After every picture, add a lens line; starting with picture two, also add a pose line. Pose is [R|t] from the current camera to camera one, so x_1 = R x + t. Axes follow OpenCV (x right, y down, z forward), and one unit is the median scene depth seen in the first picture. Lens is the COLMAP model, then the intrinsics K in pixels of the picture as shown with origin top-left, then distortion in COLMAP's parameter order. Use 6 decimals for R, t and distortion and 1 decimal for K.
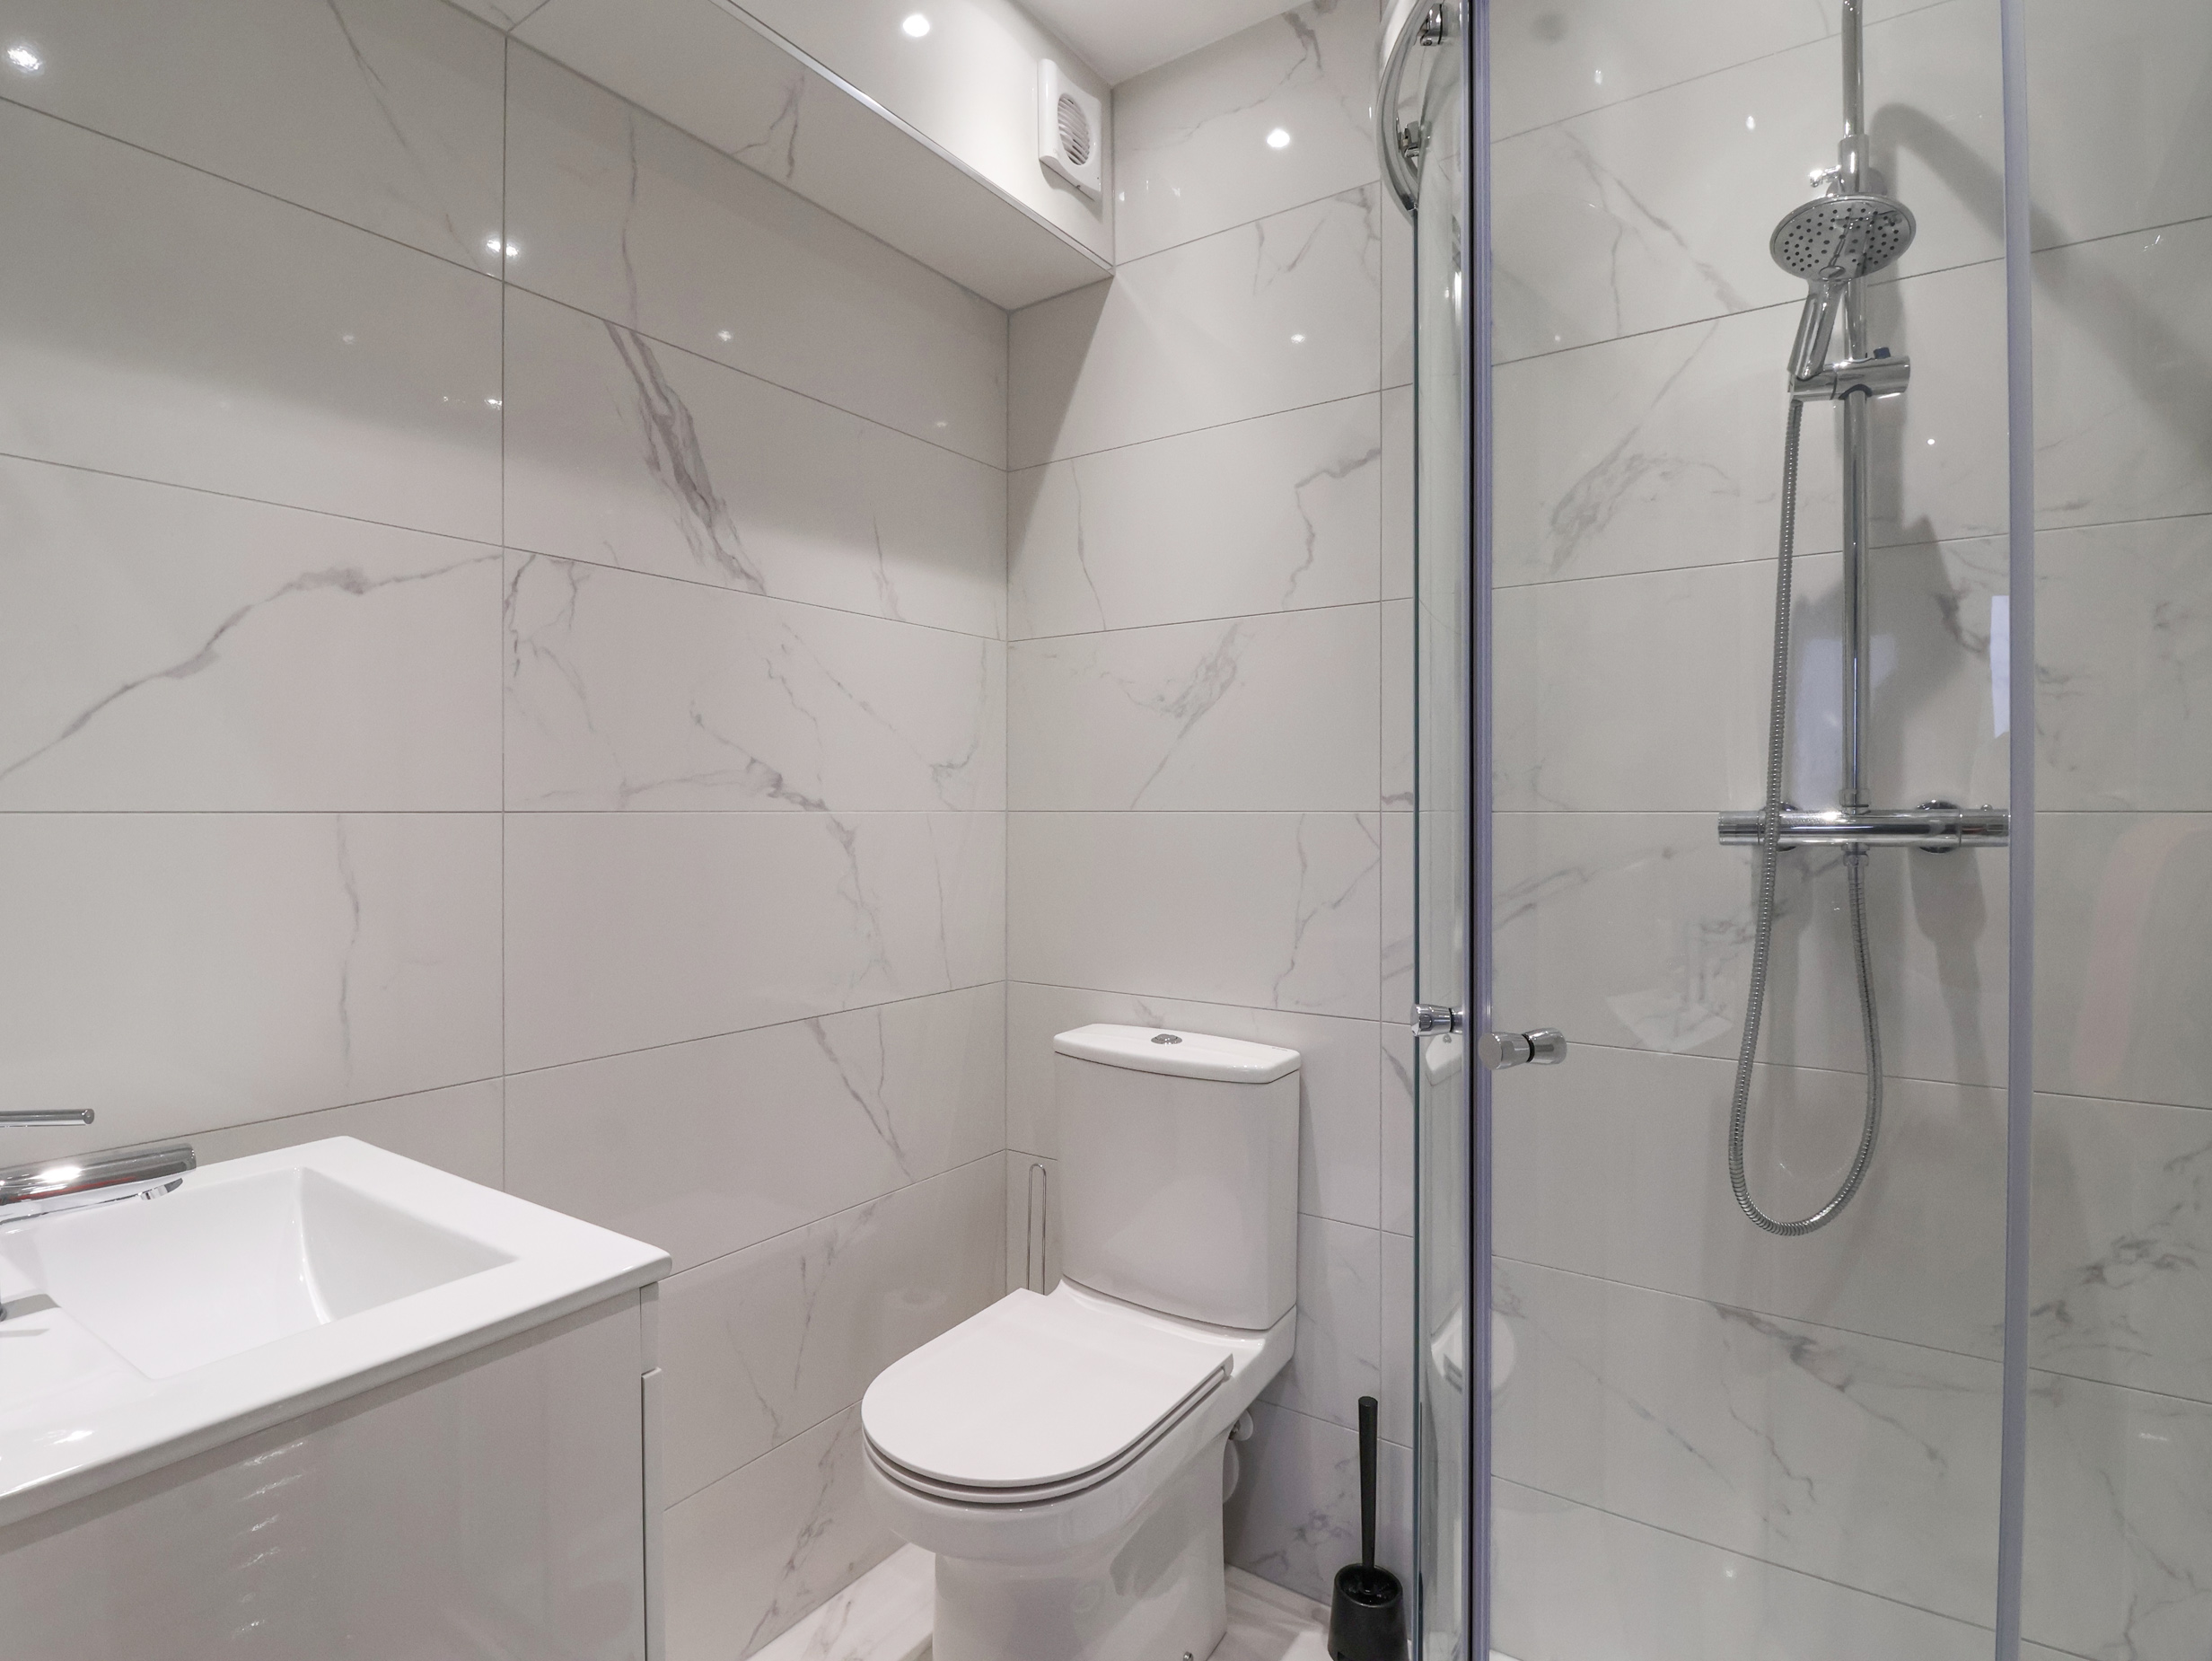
lens RADIAL K [[1164.9, 0, 1106.0], [0, 1164.9, 830.5], [0, 0, 1]] dist [-0.001155, -0.000858]
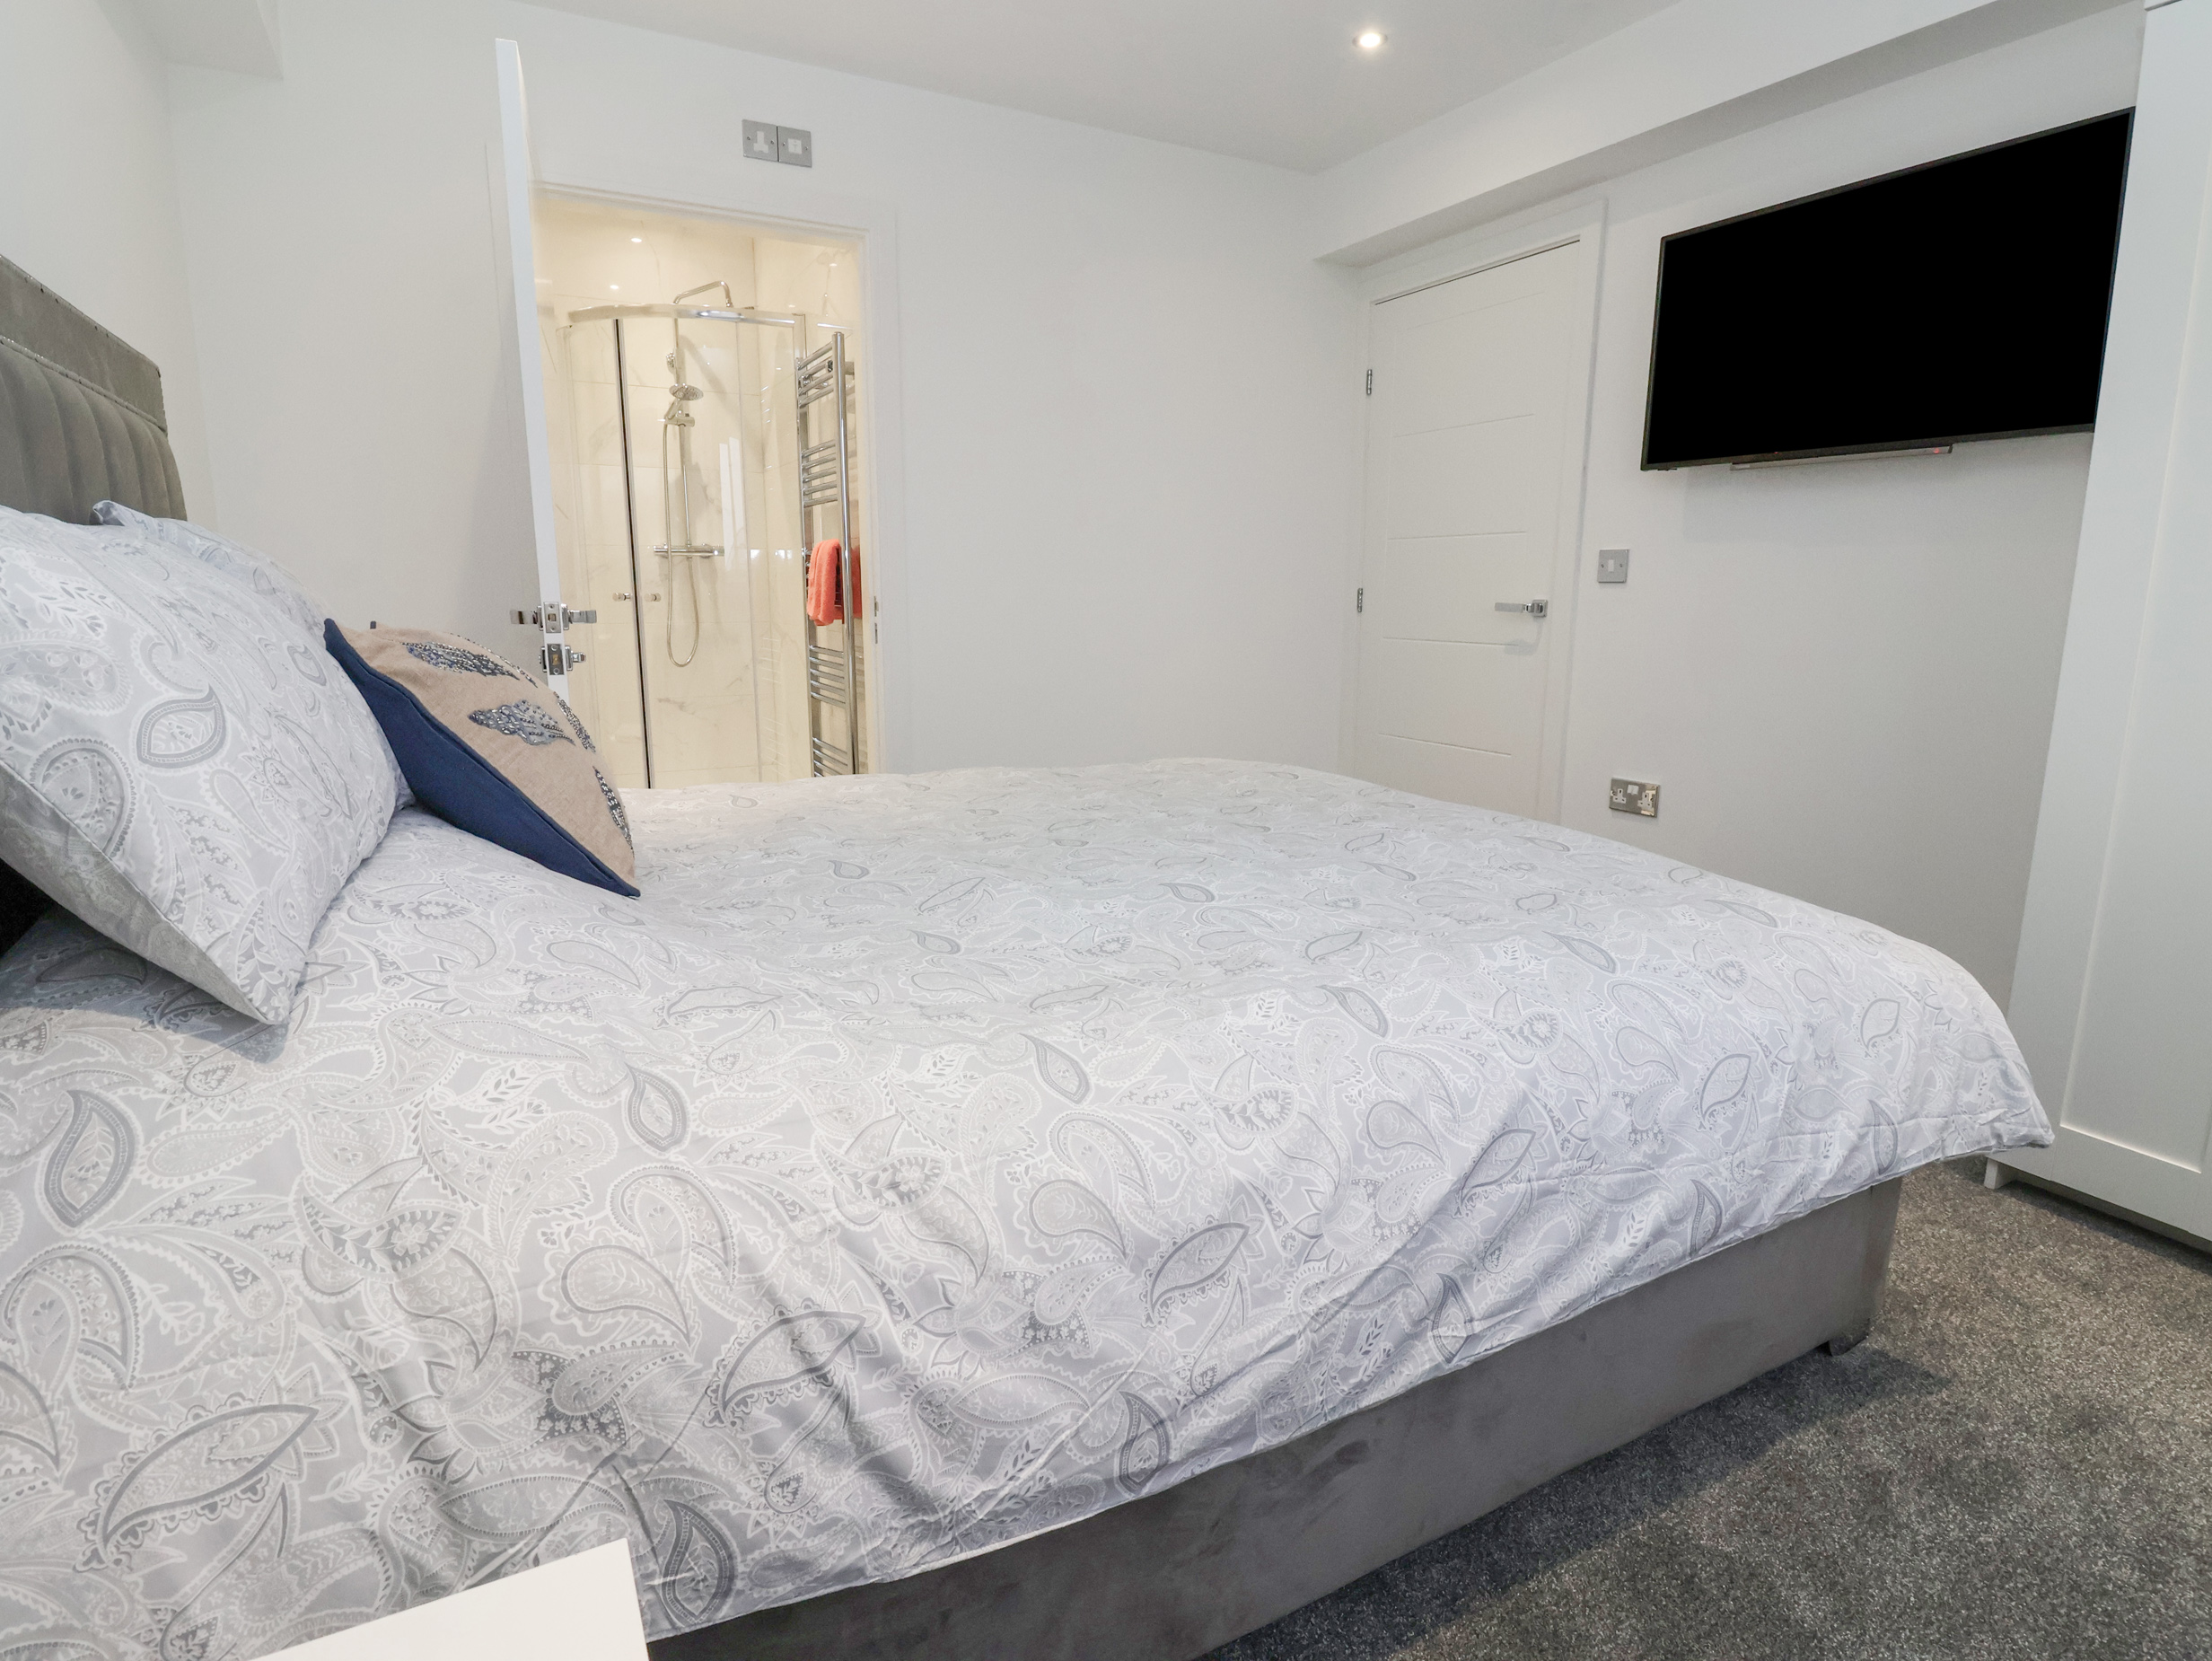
lens RADIAL K [[1164.9, 0, 1106.0], [0, 1164.9, 830.5], [0, 0, 1]] dist [-0.001155, -0.000858]
pose [[0.459375, -0.177806, 0.870264, -2.037484], [-0.007348, 0.978965, 0.203894, 0.097356], [-0.888212, -0.100058, 0.448406, -1.833180]]
